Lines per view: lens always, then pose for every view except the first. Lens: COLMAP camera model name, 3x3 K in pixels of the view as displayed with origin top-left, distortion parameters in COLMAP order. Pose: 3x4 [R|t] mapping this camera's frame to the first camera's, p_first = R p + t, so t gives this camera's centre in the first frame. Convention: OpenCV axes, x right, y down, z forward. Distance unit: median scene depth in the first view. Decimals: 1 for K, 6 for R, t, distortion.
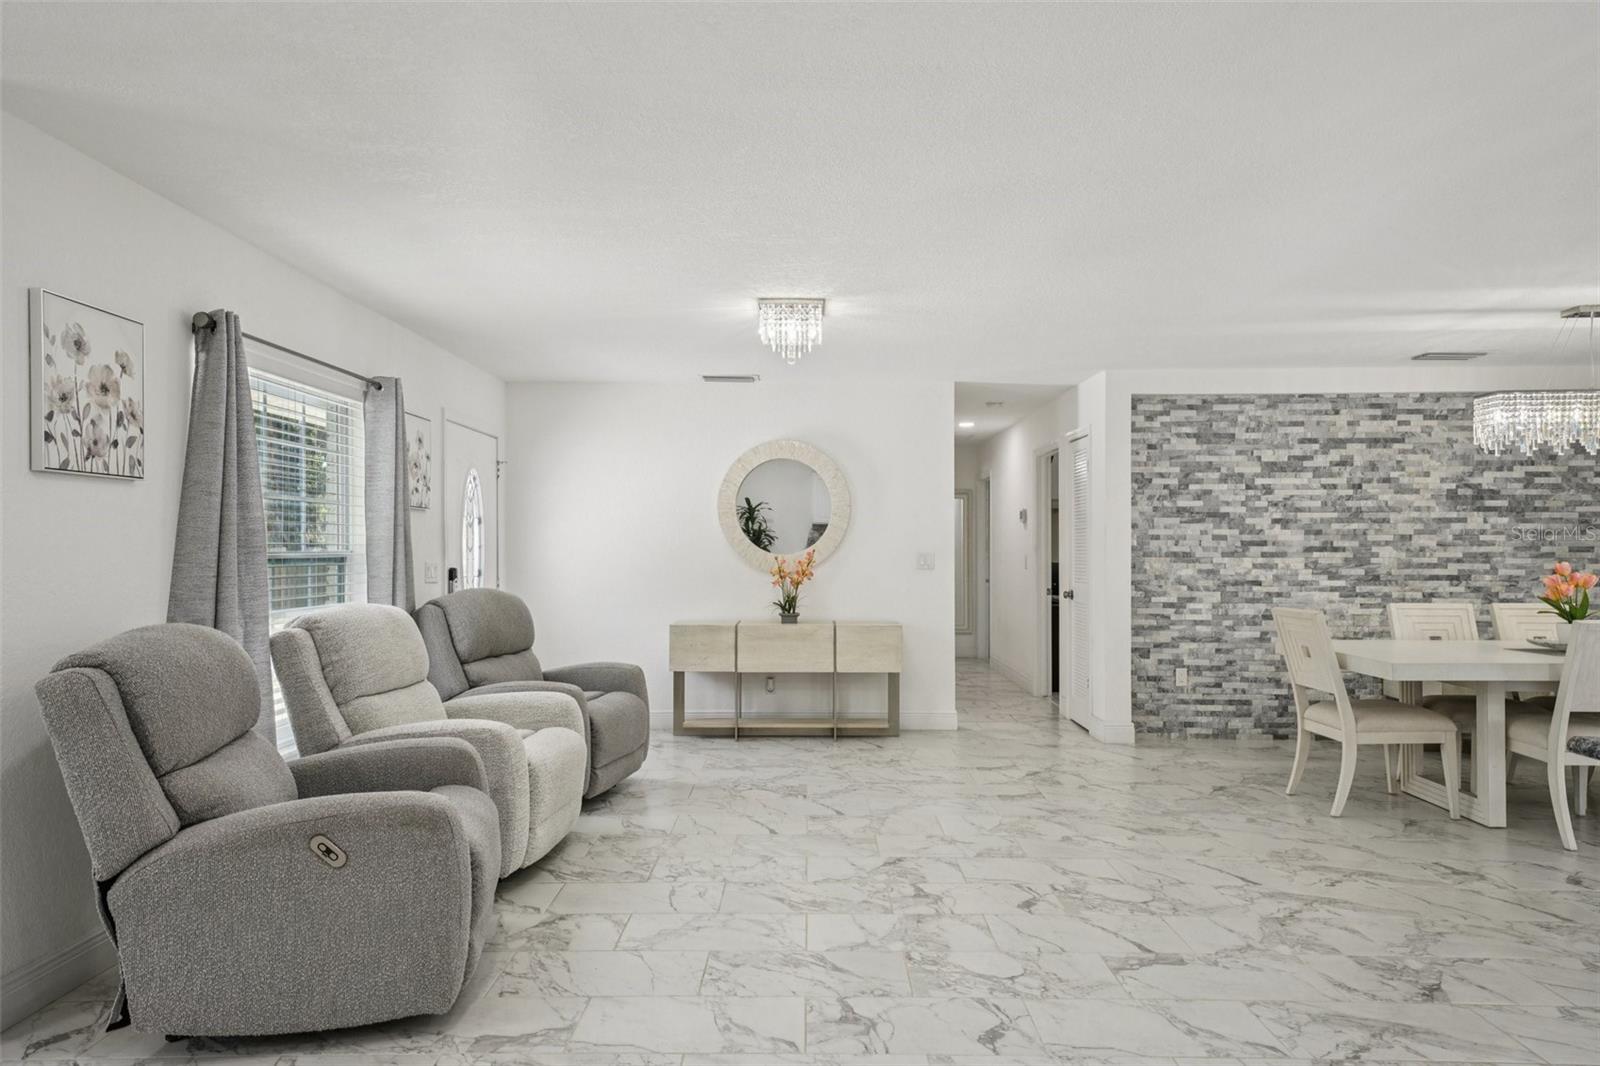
lens RADIAL K [[948.4, 0, 799.8], [0, 948.4, 549.9], [0, 0, 1]] dist [0.020972, -0.000479]
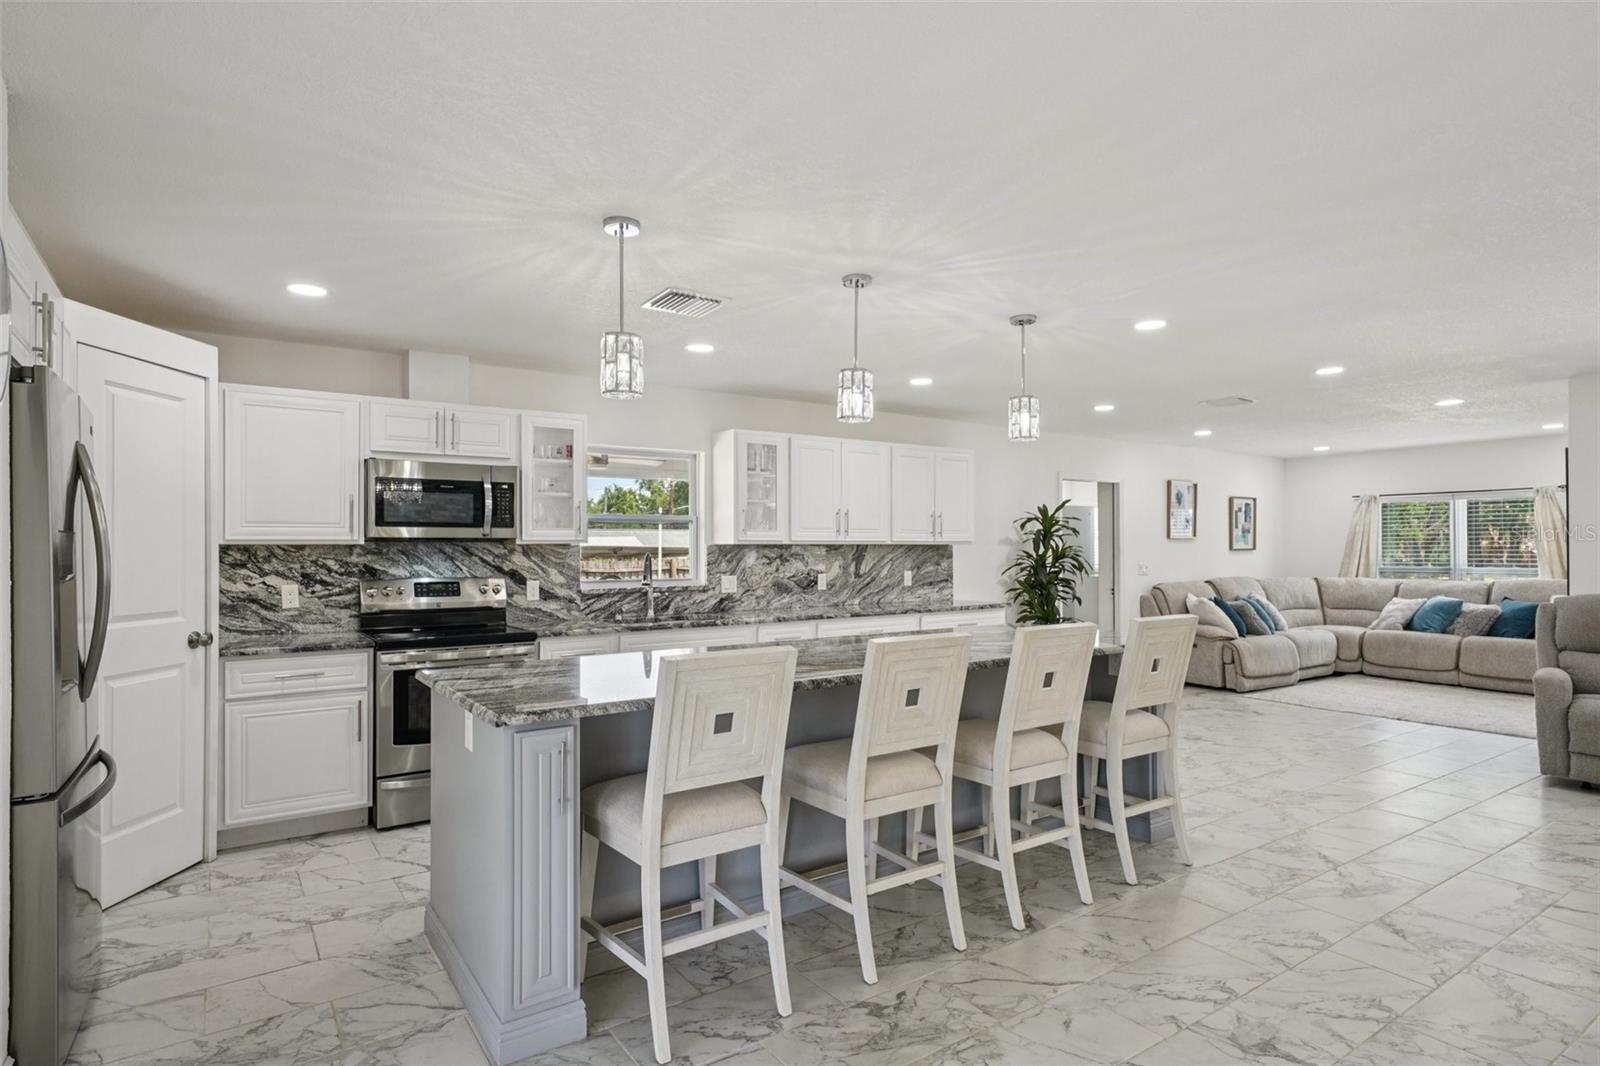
lens RADIAL K [[841.3, 0, 792.7], [0, 841.3, 548.5], [0, 0, 1]] dist [0.006005, 0.001258]
pose [[-0.820103, 0.002285, -0.572211, 0.821973], [0.002357, 0.999997, 0.000616, -0.010954], [0.572211, -0.000843, -0.820106, 0.626438]]
